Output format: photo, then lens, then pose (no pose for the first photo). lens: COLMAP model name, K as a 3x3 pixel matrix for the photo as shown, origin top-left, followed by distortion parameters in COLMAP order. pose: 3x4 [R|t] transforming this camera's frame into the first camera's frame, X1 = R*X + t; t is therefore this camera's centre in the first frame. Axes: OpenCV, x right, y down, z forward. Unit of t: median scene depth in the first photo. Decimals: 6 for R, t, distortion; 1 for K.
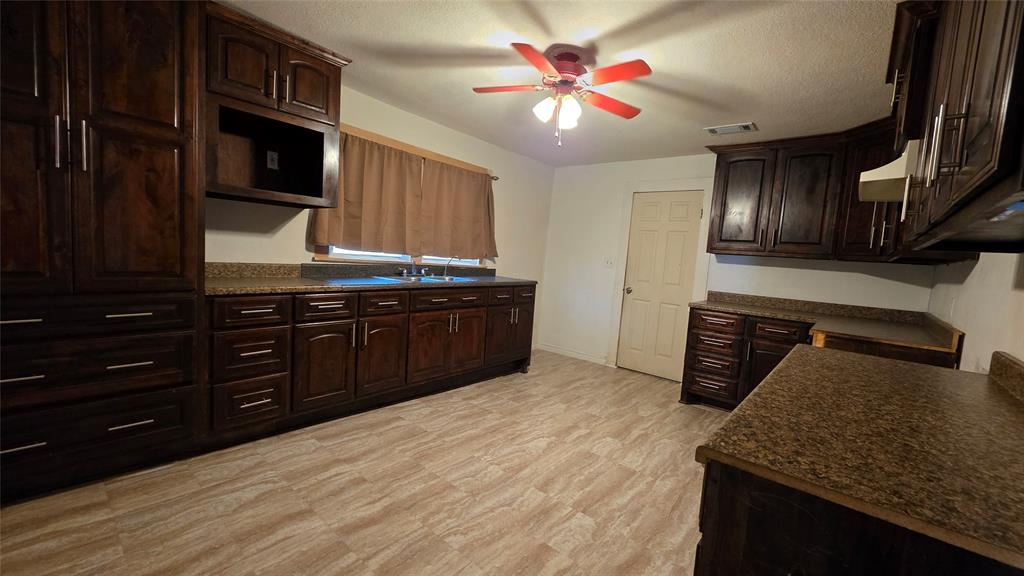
lens RADIAL K [[403.7, 0, 508.0], [0, 403.7, 286.0], [0, 0, 1]] dist [-0.000247, 0.000106]
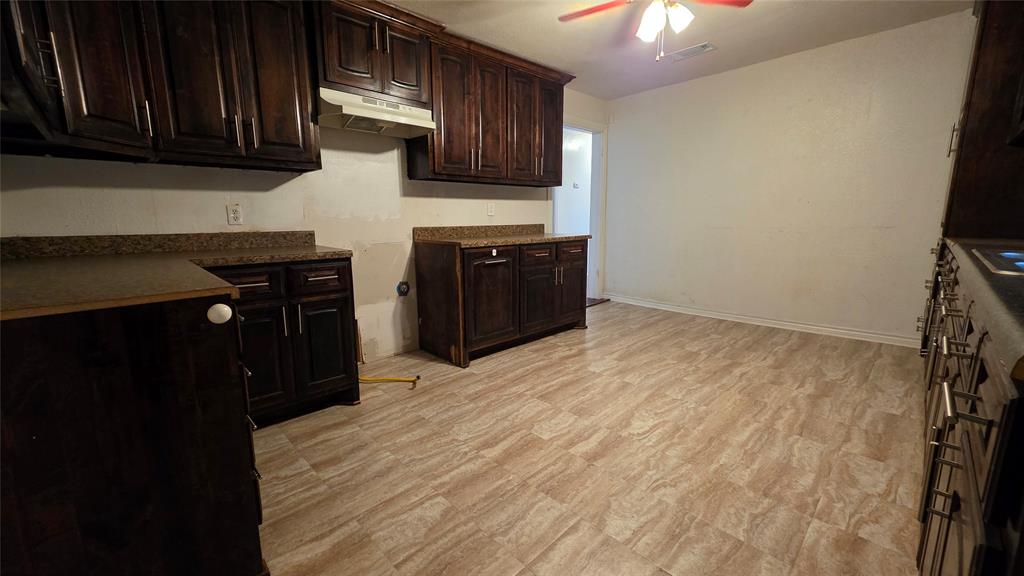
lens RADIAL K [[403.7, 0, 513.9], [0, 403.7, 287.0], [0, 0, 1]] dist [-0.000247, 0.000106]
pose [[-0.994318, -0.079358, 0.070949, 0.314024], [-0.058080, 0.963000, 0.263169, -0.072359], [-0.089208, 0.257553, -0.962137, 1.849302]]
